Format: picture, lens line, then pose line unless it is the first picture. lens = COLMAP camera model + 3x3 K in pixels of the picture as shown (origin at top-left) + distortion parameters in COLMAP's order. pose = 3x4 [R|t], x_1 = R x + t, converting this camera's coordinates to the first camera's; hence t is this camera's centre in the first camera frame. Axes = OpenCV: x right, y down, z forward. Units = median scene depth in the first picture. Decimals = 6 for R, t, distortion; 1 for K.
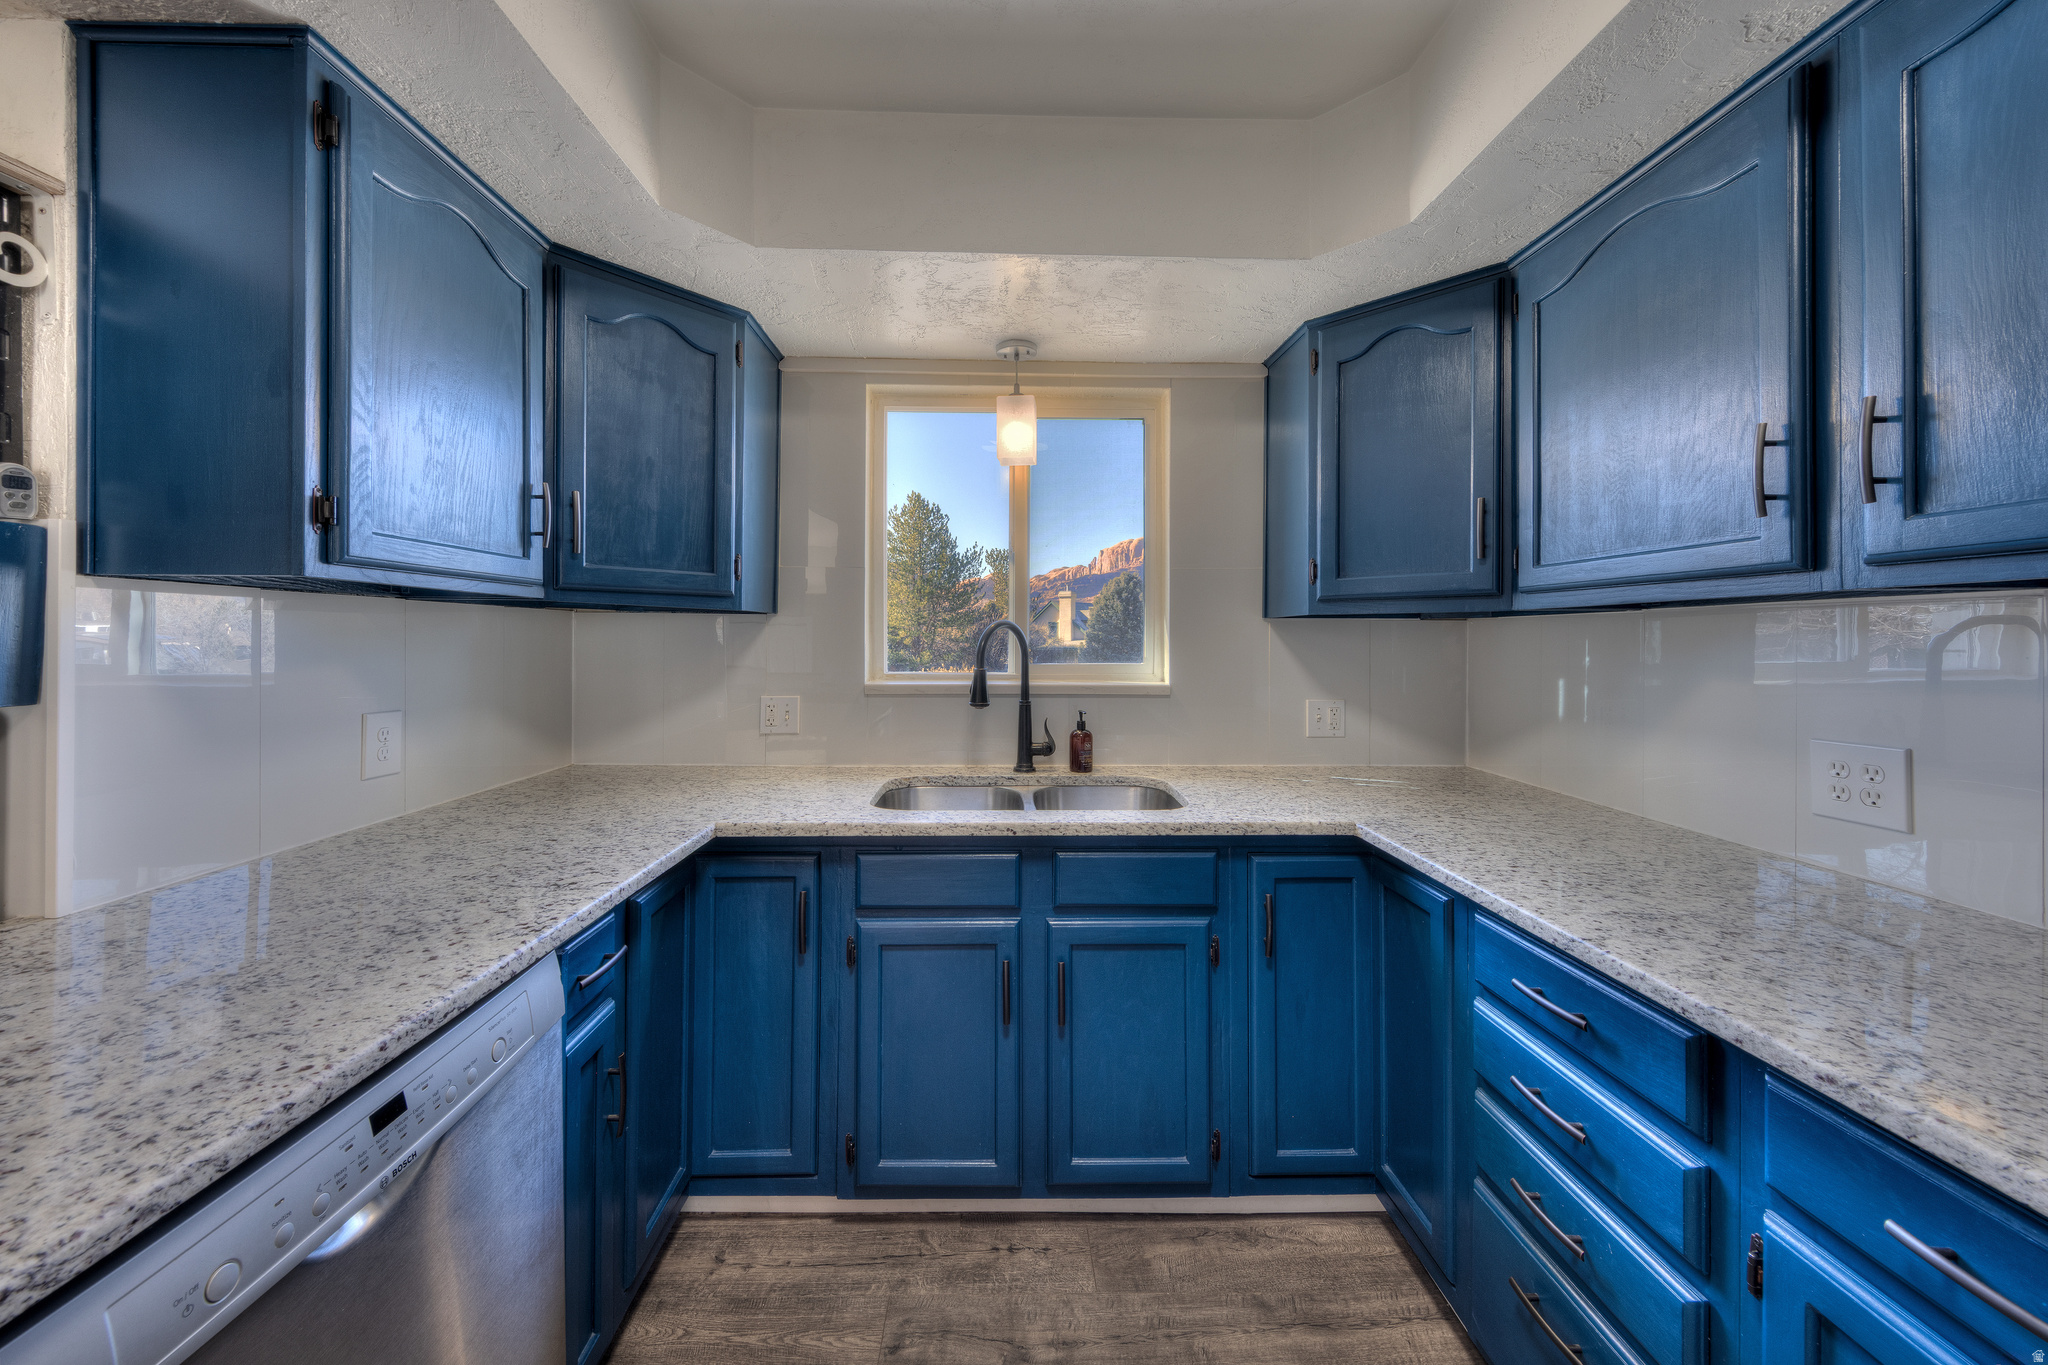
lens RADIAL K [[735.9, 0, 1010.9], [0, 735.9, 665.8], [0, 0, 1]] dist [-0.000077, 0.000017]
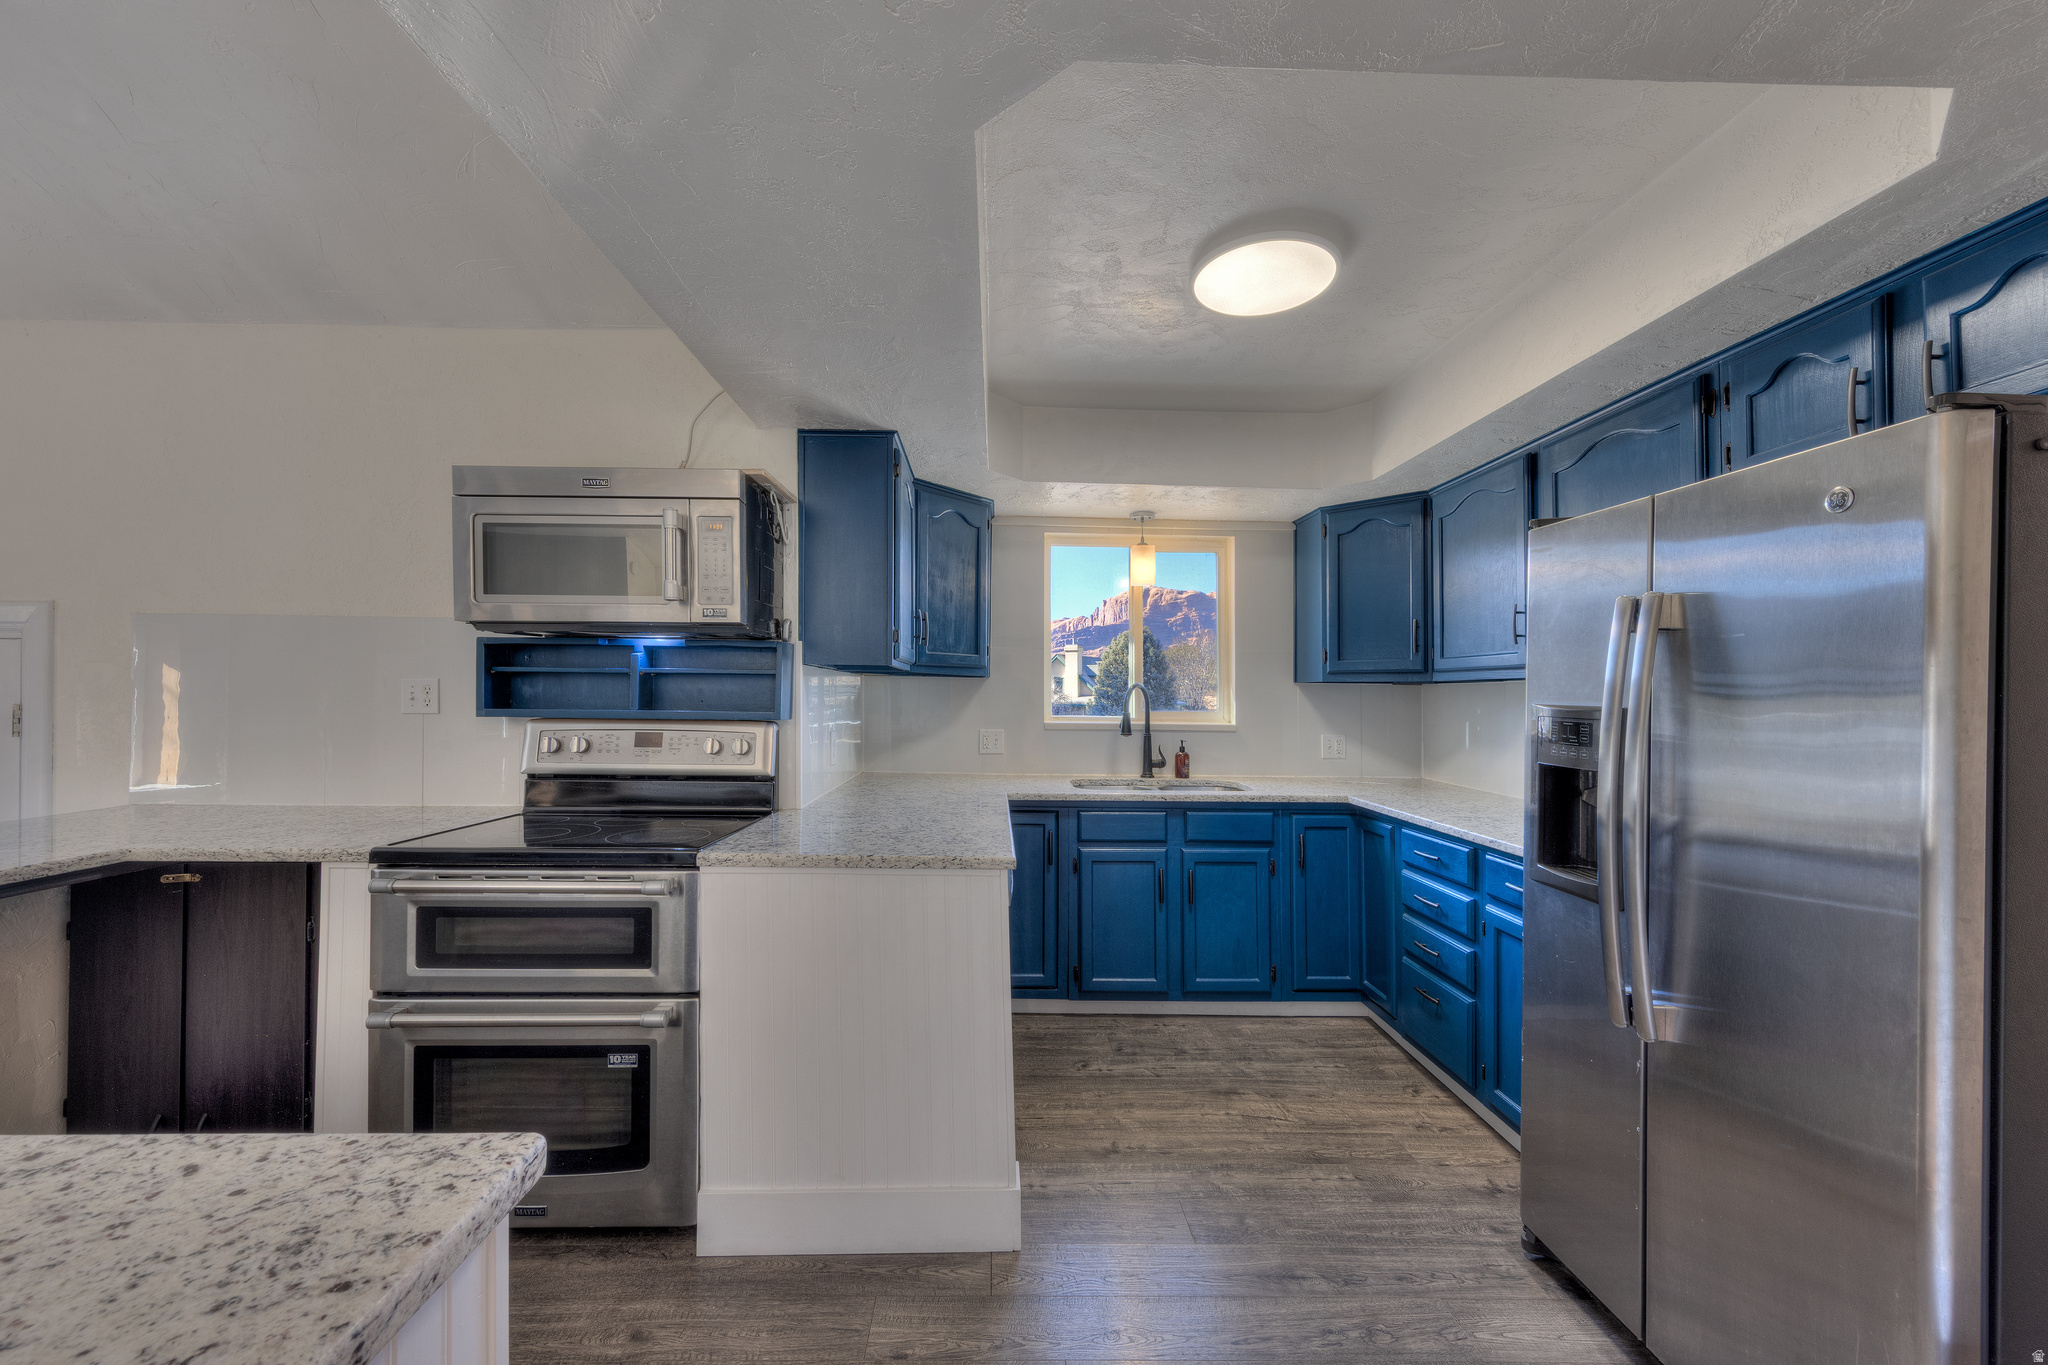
lens RADIAL K [[787.2, 0, 1027.9], [0, 787.2, 692.6], [0, 0, 1]] dist [0.001459, -0.000010]
pose [[0.999713, 0.007939, 0.022581, -0.354095], [-0.007052, 0.999210, -0.039113, 0.034805], [-0.022873, 0.038943, 0.998980, -0.896789]]
